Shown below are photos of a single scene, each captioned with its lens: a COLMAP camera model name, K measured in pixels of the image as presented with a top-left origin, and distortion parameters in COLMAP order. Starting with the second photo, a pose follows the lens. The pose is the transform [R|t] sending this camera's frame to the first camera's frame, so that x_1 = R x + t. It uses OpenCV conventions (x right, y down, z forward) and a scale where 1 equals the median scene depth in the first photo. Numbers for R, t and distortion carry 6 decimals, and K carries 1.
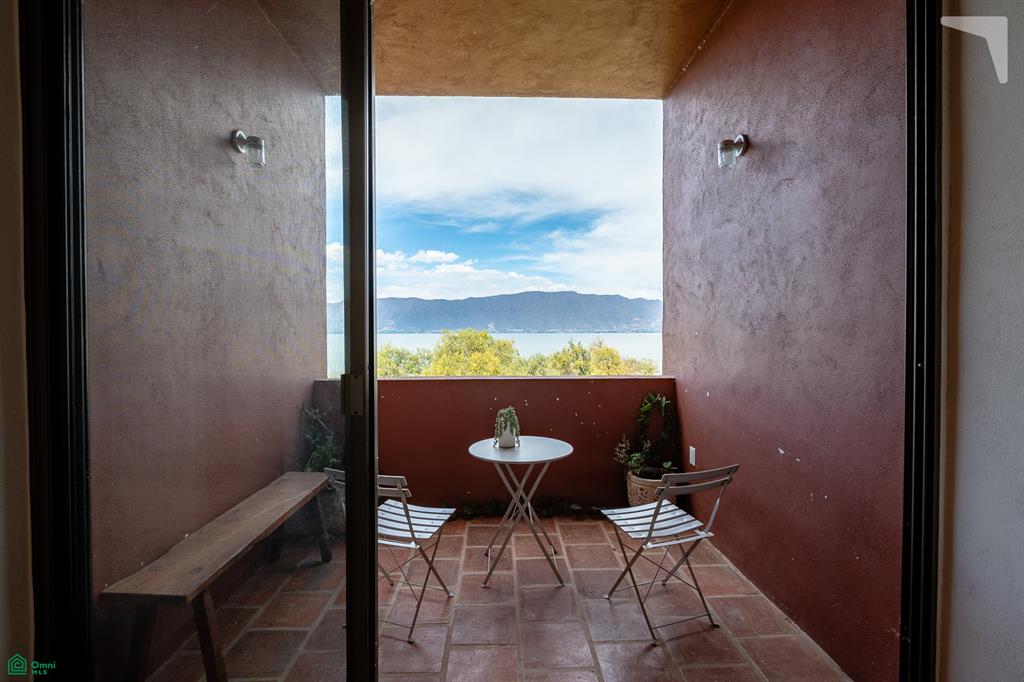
lens RADIAL K [[458.9, 0, 514.4], [0, 458.9, 342.5], [0, 0, 1]] dist [-0.001234, -0.001034]
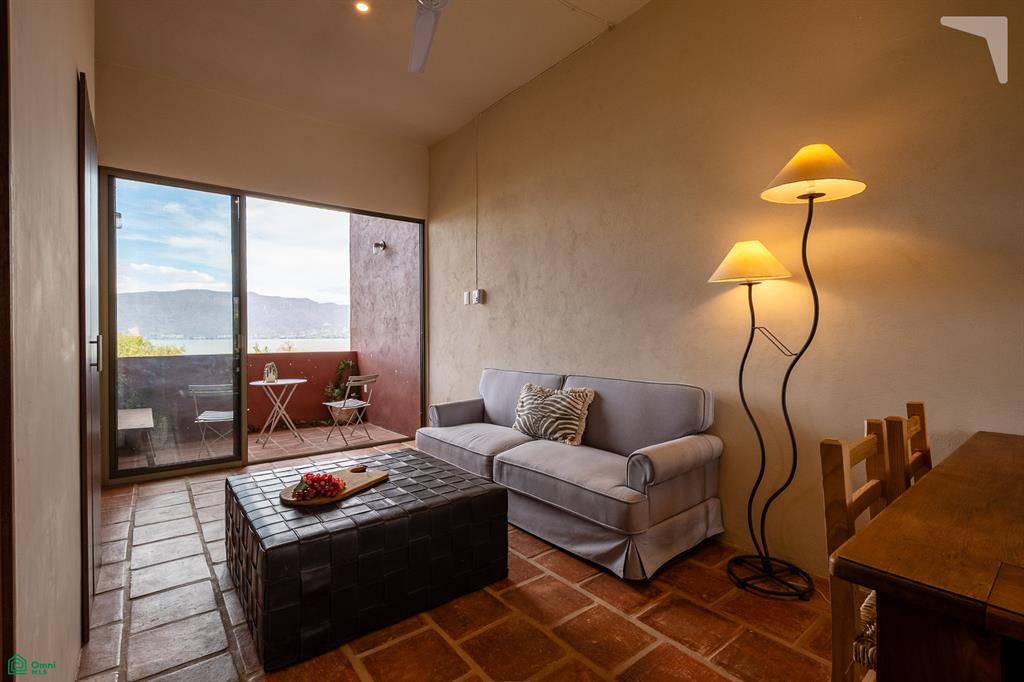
lens RADIAL K [[458.9, 0, 514.2], [0, 458.9, 336.8], [0, 0, 1]] dist [-0.001234, -0.001034]
pose [[0.797487, -0.003238, 0.603327, -0.374110], [0.018234, 0.999658, -0.018736, 0.088625], [-0.603060, 0.025943, 0.797274, -1.228328]]
